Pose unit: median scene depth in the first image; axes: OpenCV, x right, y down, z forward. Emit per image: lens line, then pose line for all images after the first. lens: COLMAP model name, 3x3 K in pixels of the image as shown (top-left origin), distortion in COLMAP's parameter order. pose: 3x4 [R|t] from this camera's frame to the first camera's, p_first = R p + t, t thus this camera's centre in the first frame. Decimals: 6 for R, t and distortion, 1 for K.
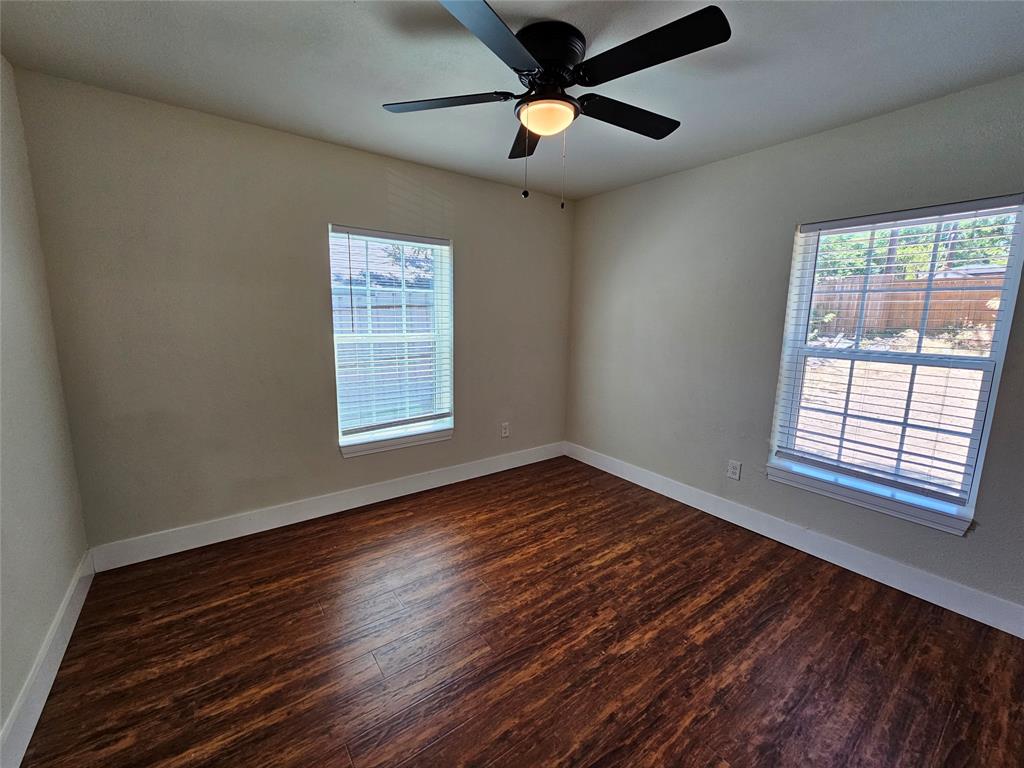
lens RADIAL K [[420.5, 0, 512.0], [0, 420.5, 385.2], [0, 0, 1]] dist [-0.001418, 0.000650]
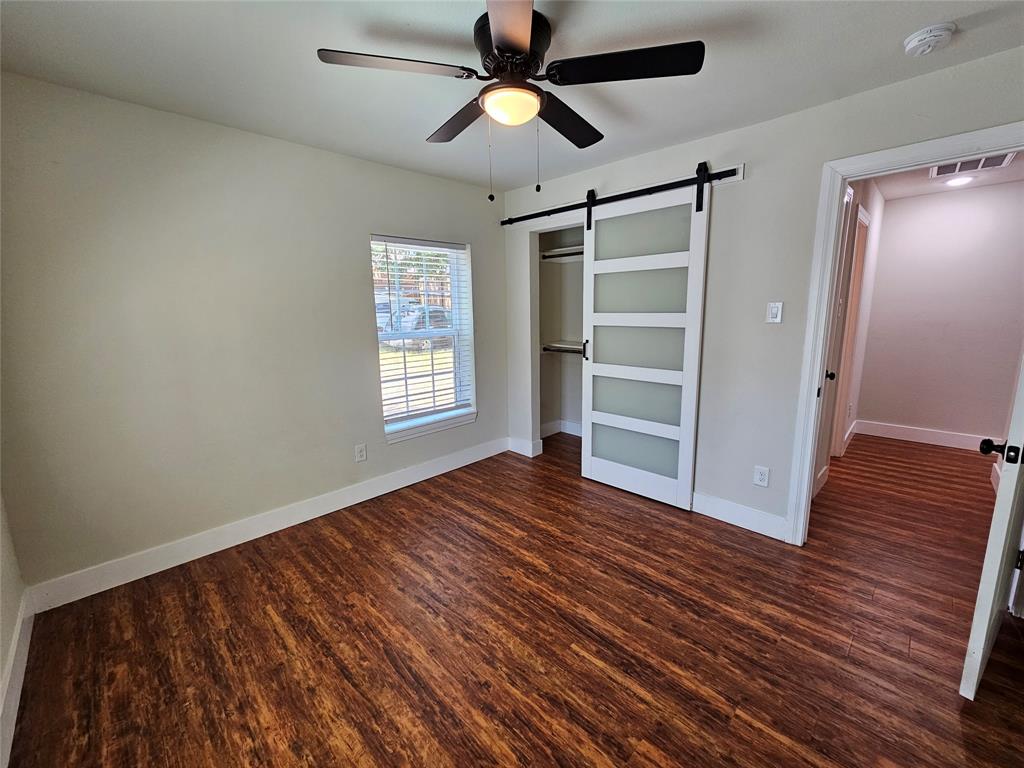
lens RADIAL K [[420.5, 0, 528.5], [0, 420.5, 383.0], [0, 0, 1]] dist [-0.001418, 0.000650]
pose [[-0.181148, -0.187110, 0.965492, -0.652608], [0.173676, 0.960218, 0.218674, -0.153545], [-0.967999, 0.207295, -0.141445, 0.823063]]
